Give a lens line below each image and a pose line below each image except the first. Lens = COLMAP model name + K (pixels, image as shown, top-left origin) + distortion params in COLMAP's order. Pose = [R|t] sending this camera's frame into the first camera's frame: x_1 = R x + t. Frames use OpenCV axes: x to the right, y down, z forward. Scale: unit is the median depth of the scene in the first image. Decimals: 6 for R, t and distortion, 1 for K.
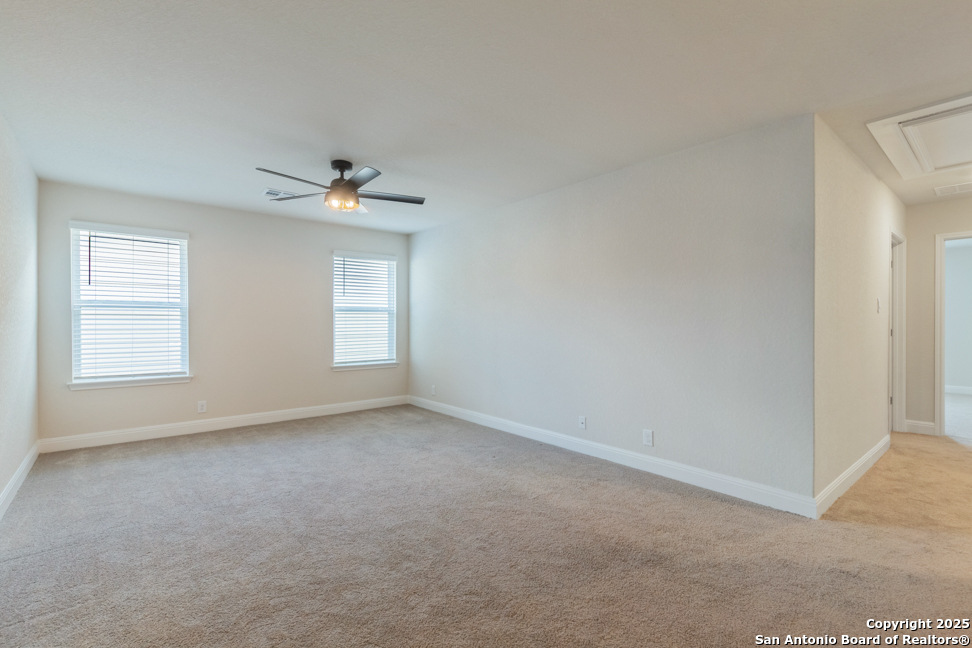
lens RADIAL K [[438.2, 0, 481.5], [0, 438.2, 327.2], [0, 0, 1]] dist [0.000477, -0.003567]
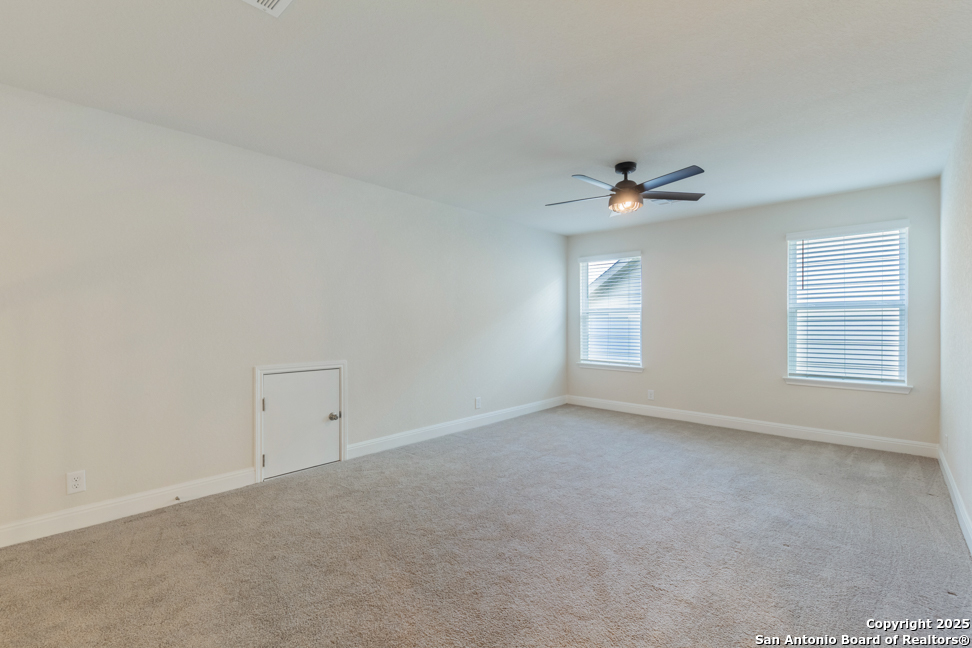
lens RADIAL K [[438.2, 0, 482.3], [0, 438.2, 322.6], [0, 0, 1]] dist [0.000477, -0.003567]
pose [[0.101462, -0.002408, -0.994836, 0.110679], [-0.010591, 0.999938, -0.003500, -0.000837], [0.994783, 0.010892, 0.101430, 0.097259]]
